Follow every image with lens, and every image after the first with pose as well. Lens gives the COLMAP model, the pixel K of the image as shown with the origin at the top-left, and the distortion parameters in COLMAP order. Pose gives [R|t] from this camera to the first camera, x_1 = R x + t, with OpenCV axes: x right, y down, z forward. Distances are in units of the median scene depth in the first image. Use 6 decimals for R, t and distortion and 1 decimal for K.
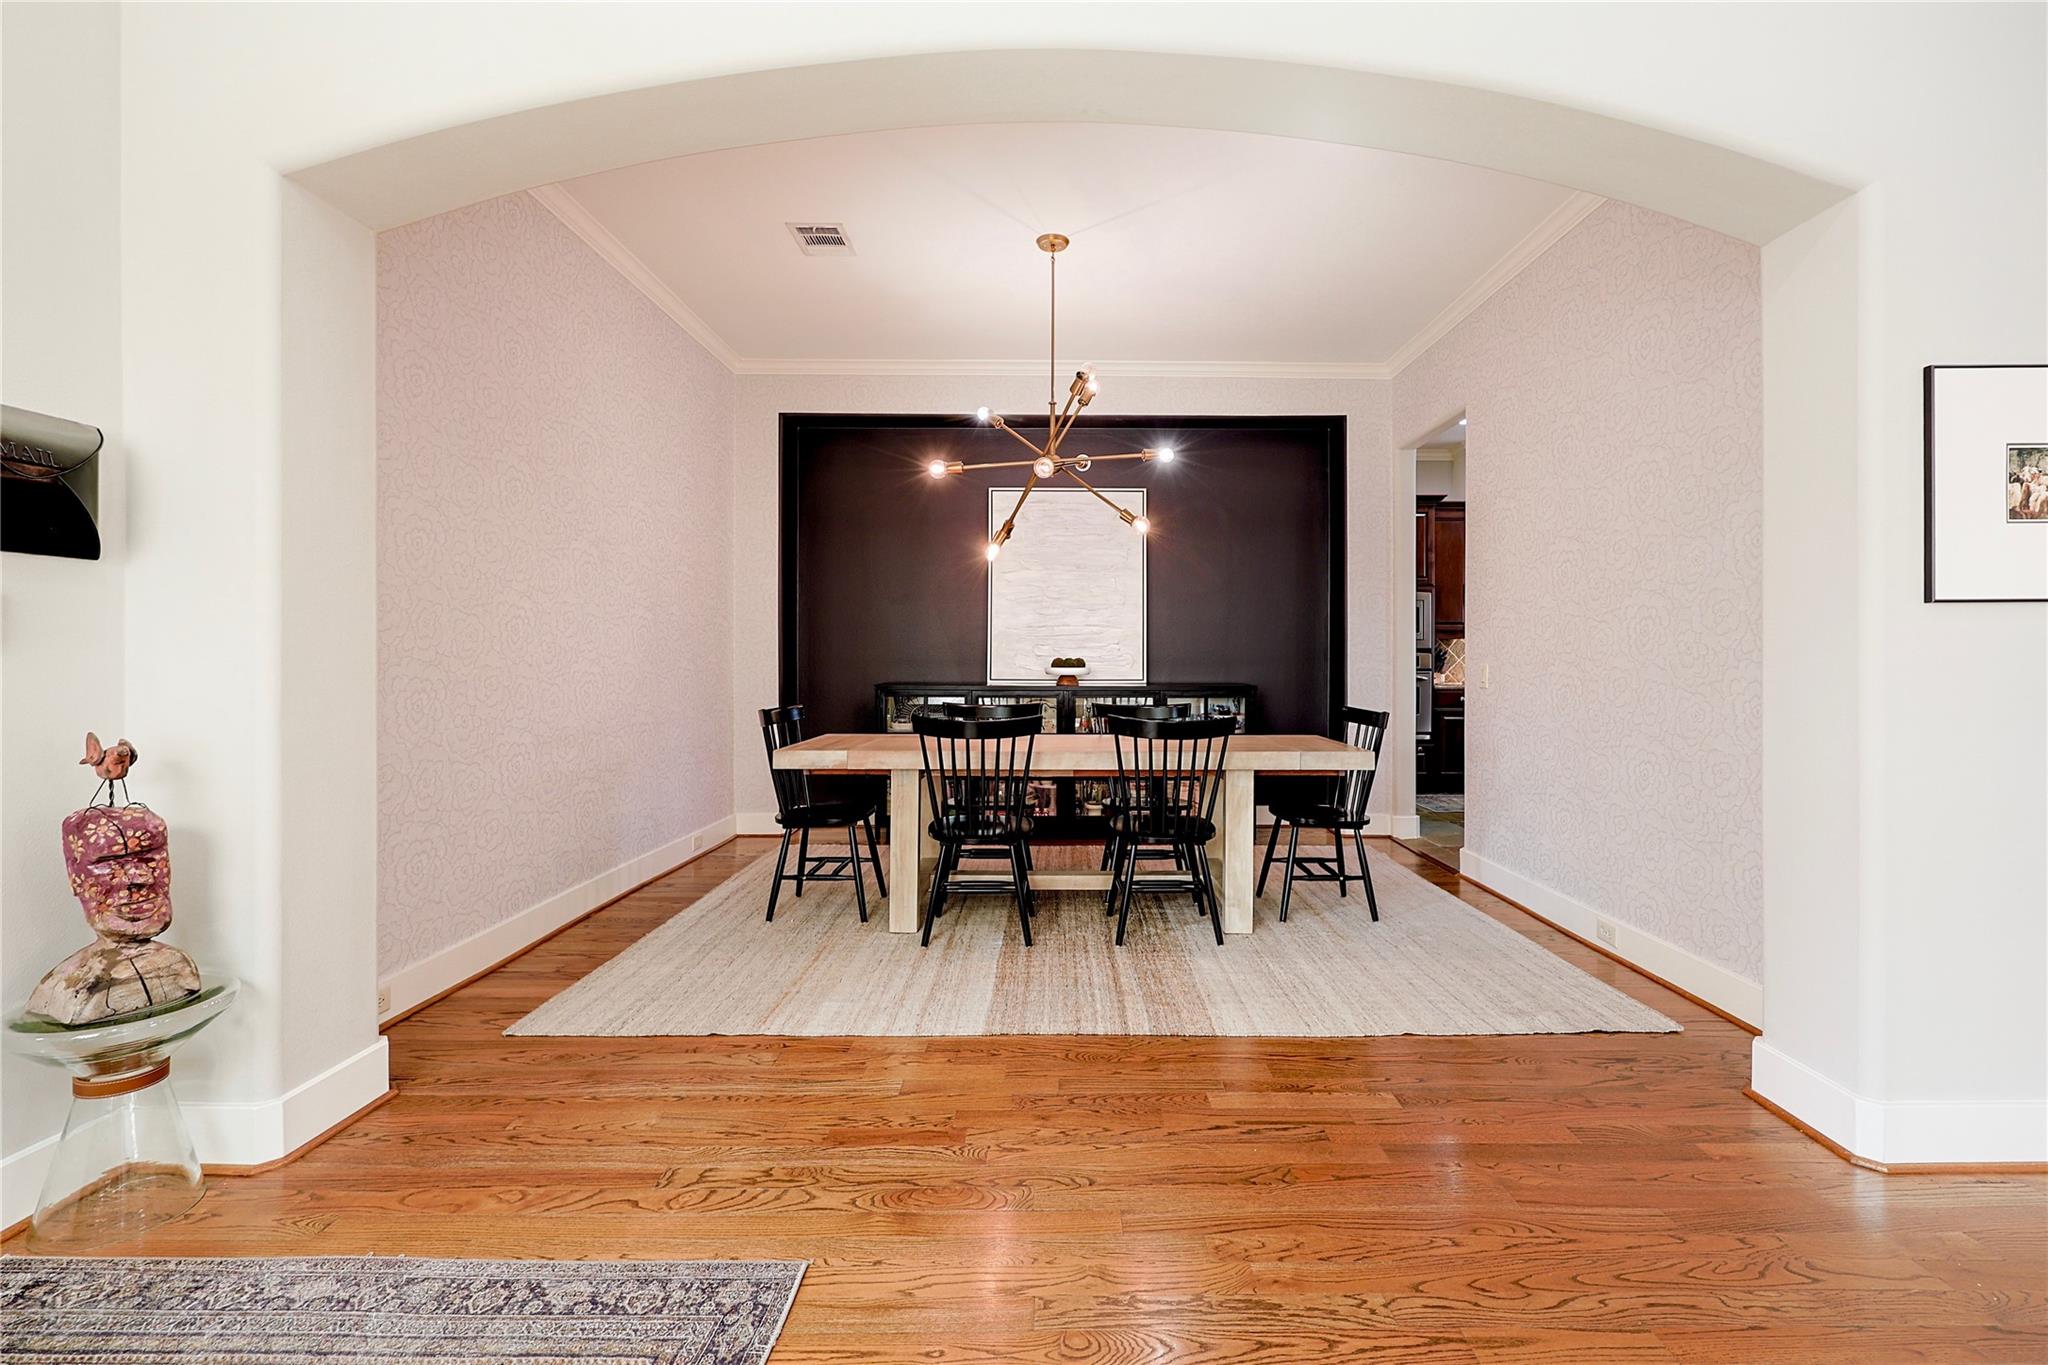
lens RADIAL K [[896.5, 0, 1056.8], [0, 896.5, 662.4], [0, 0, 1]] dist [-0.000982, 0.000060]
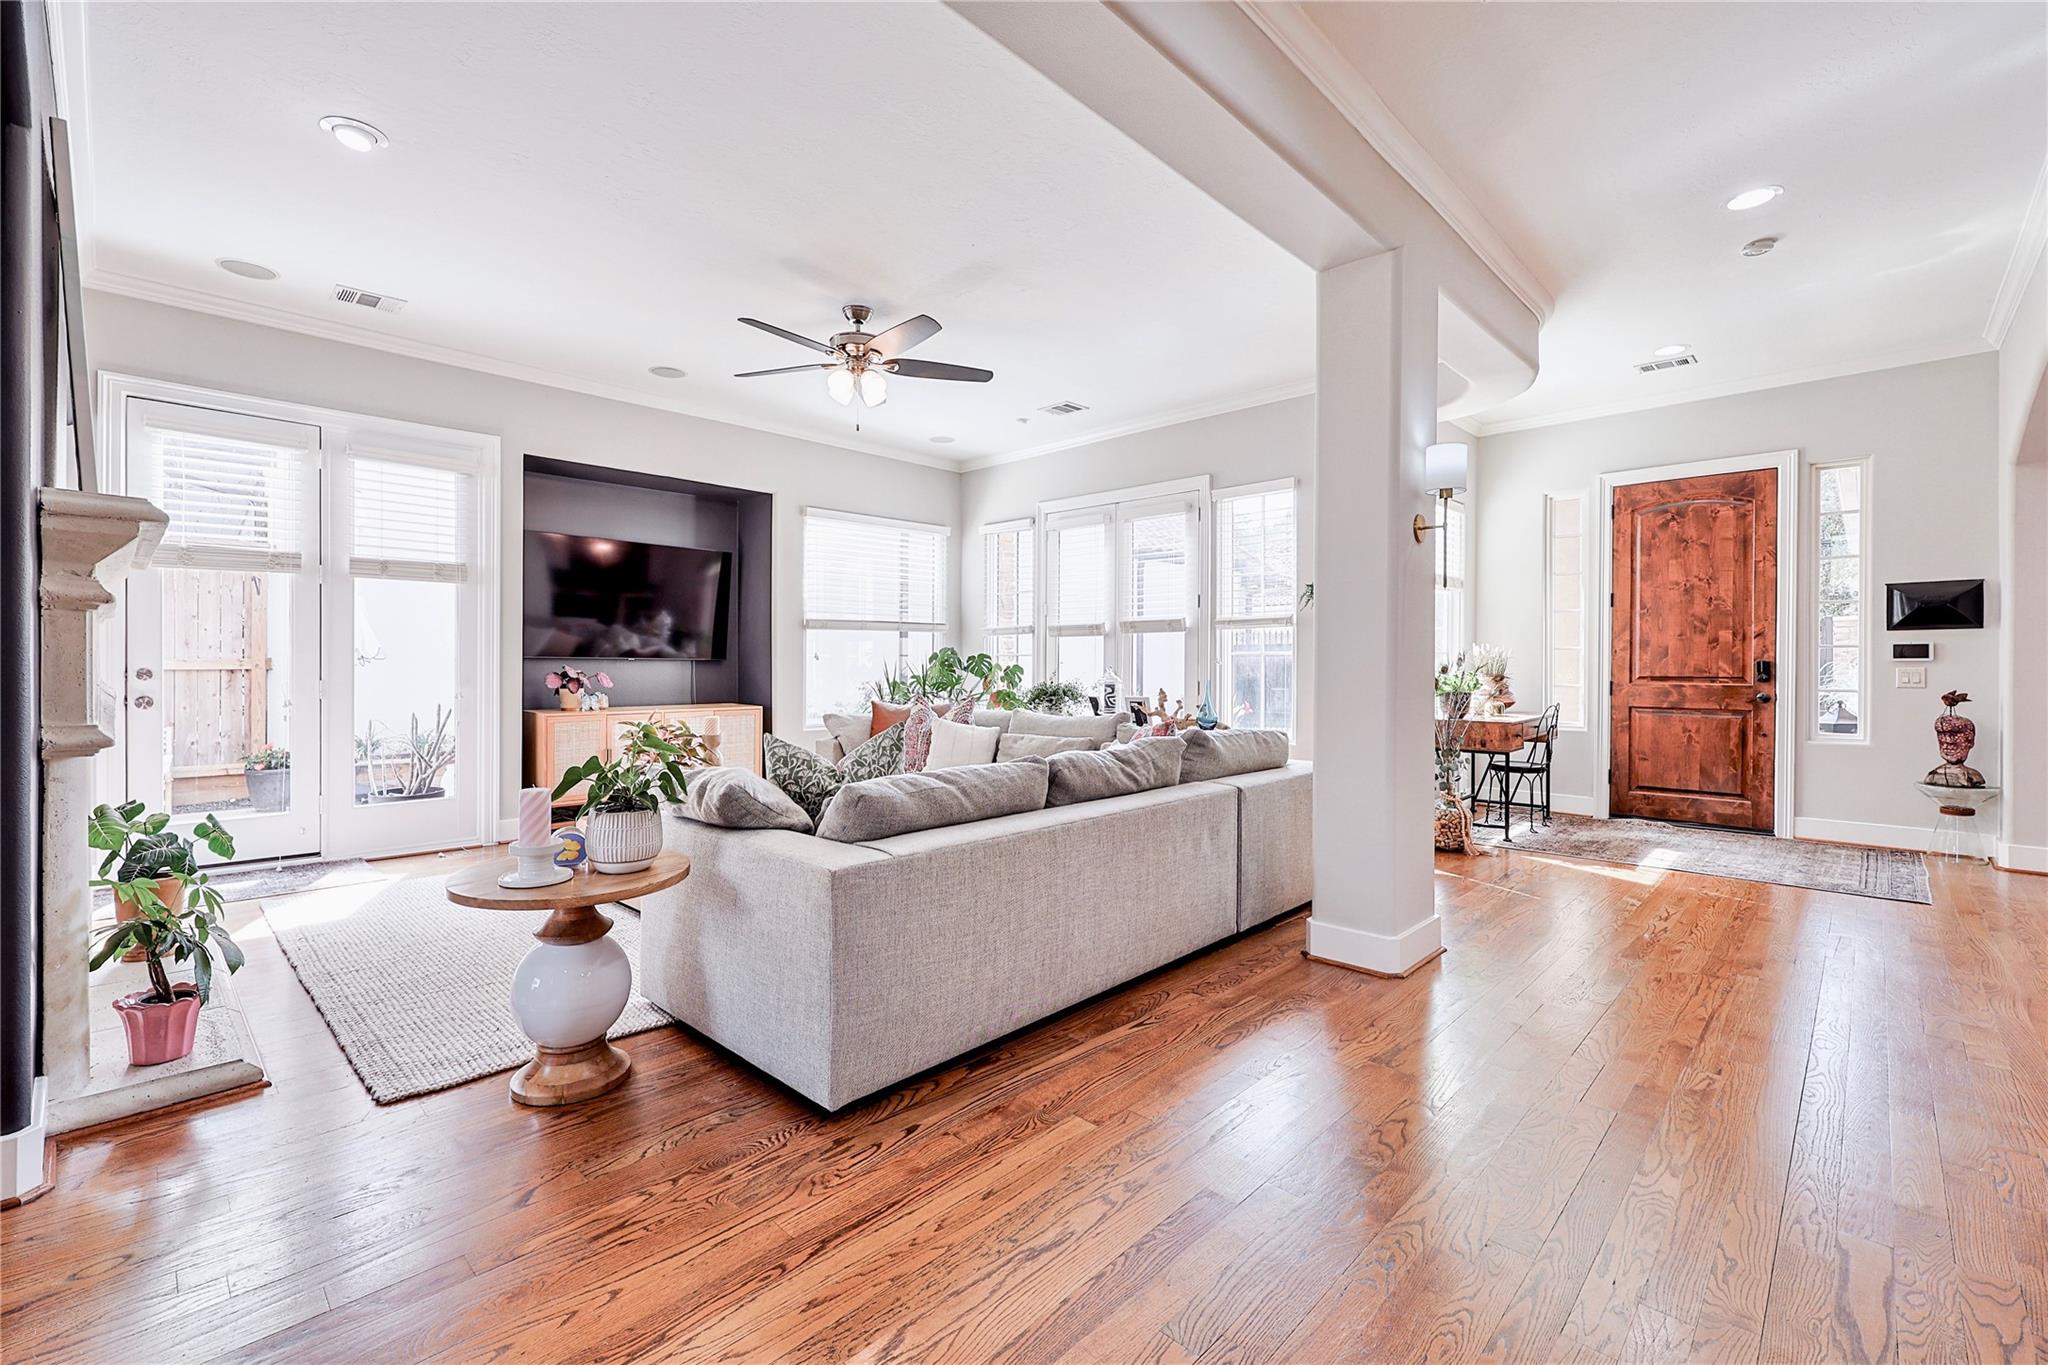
lens RADIAL K [[887.4, 0, 1026.4], [0, 887.4, 661.0], [0, 0, 1]] dist [0.003150, 0.000155]
pose [[-0.691712, -0.003468, -0.722165, 2.645524], [-0.001469, 0.999993, -0.003395, 0.000108], [0.722172, -0.001287, -0.691713, 0.718055]]
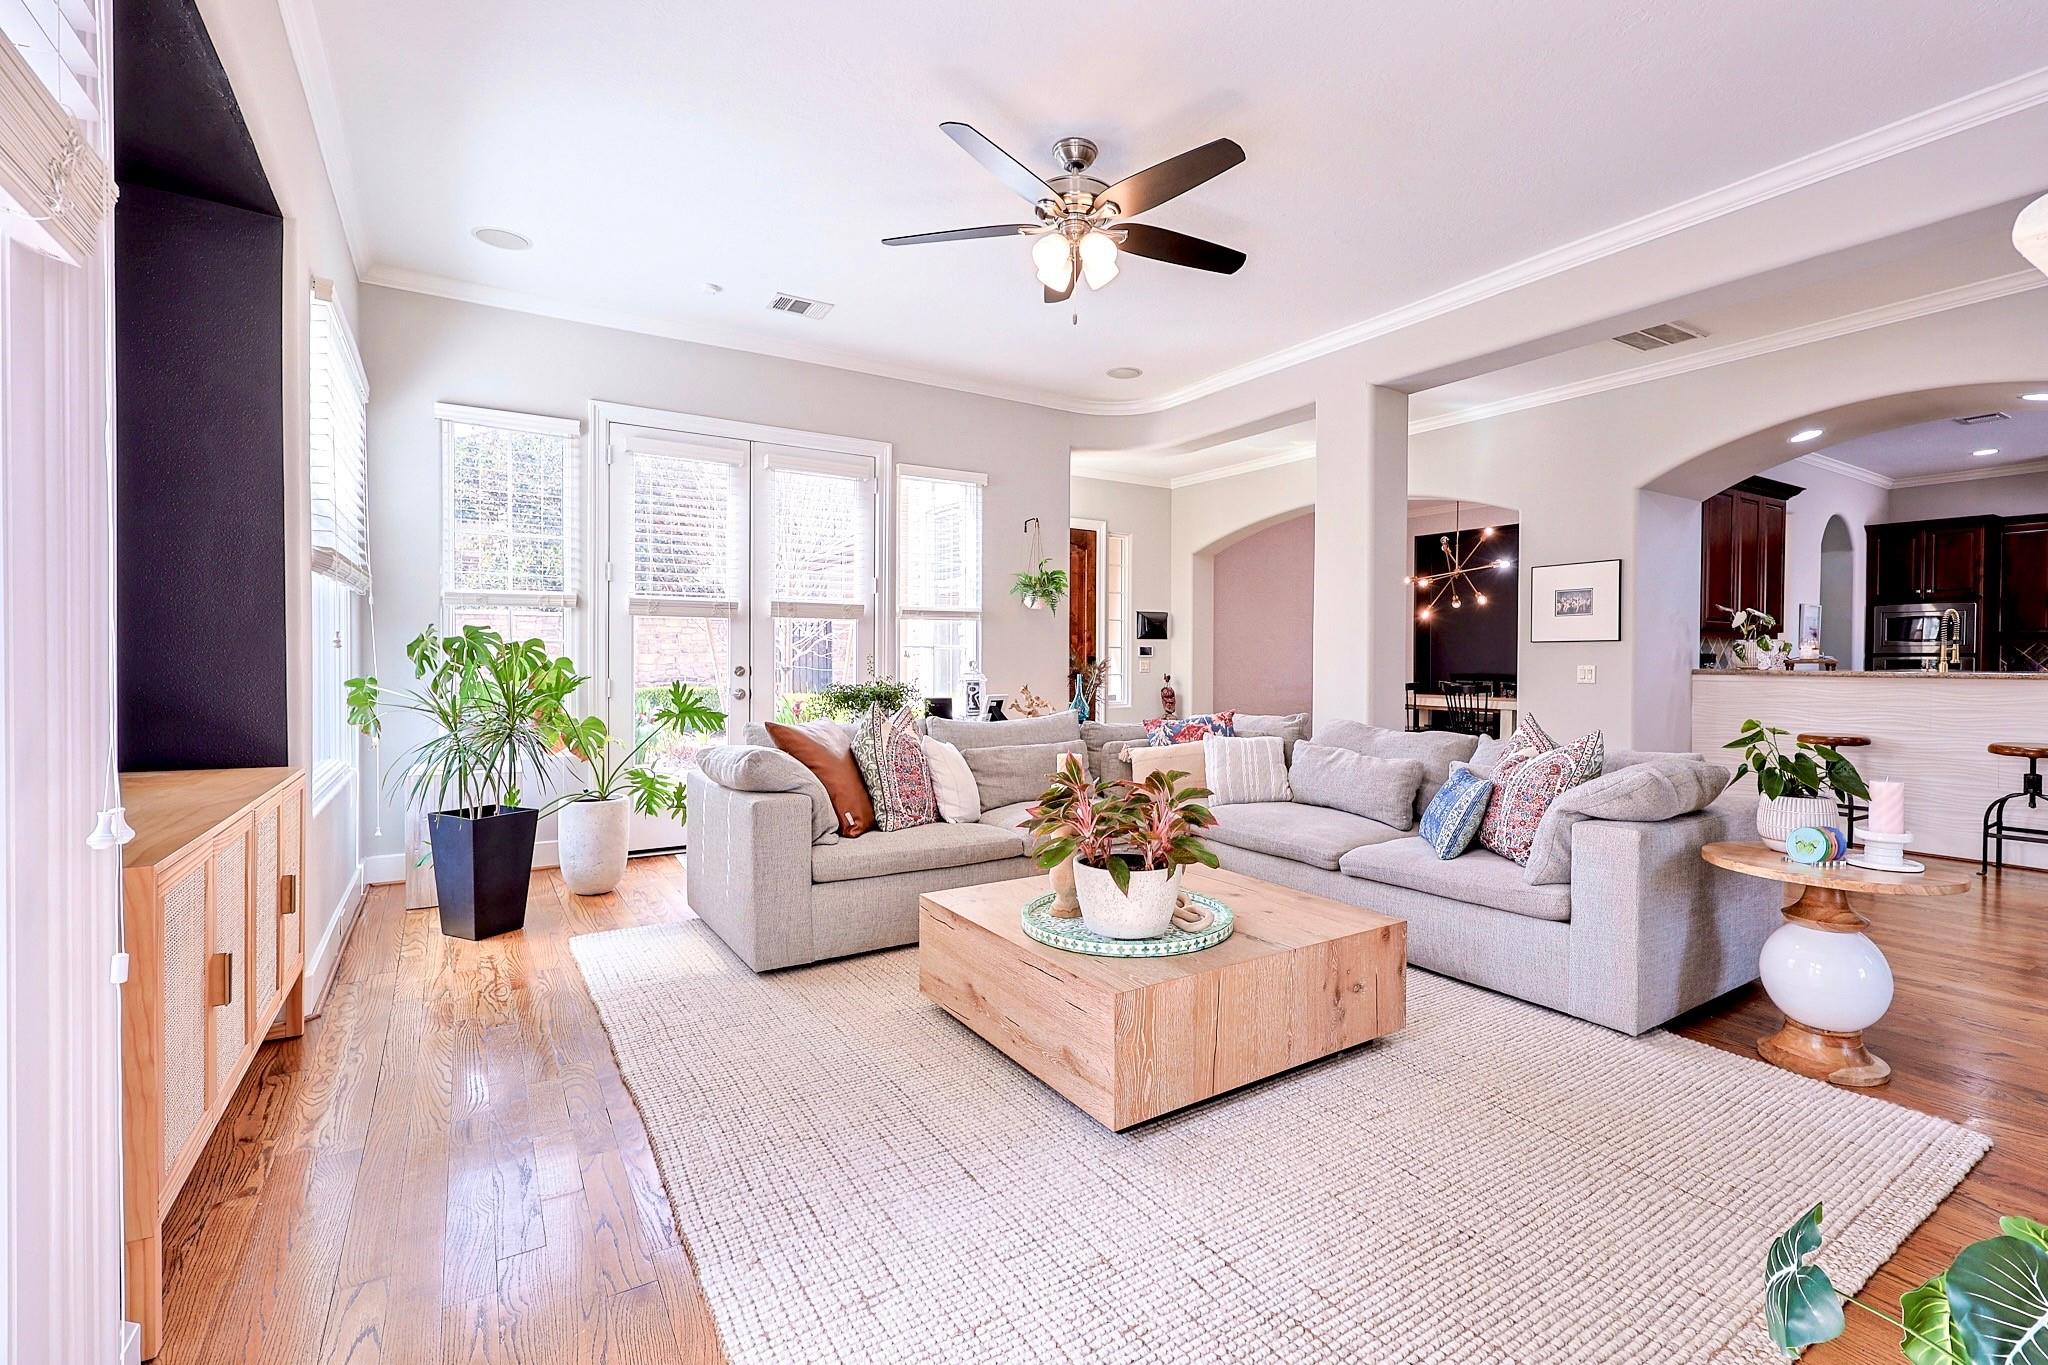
lens RADIAL K [[915.1, 0, 1109.8], [0, 915.1, 662.6], [0, 0, 1]] dist [-0.001360, -0.000009]
pose [[0.569744, 0.005089, -0.821807, 2.670934], [-0.003940, 0.999986, 0.003460, 0.000553], [0.821813, 0.001267, 0.569756, -1.968011]]
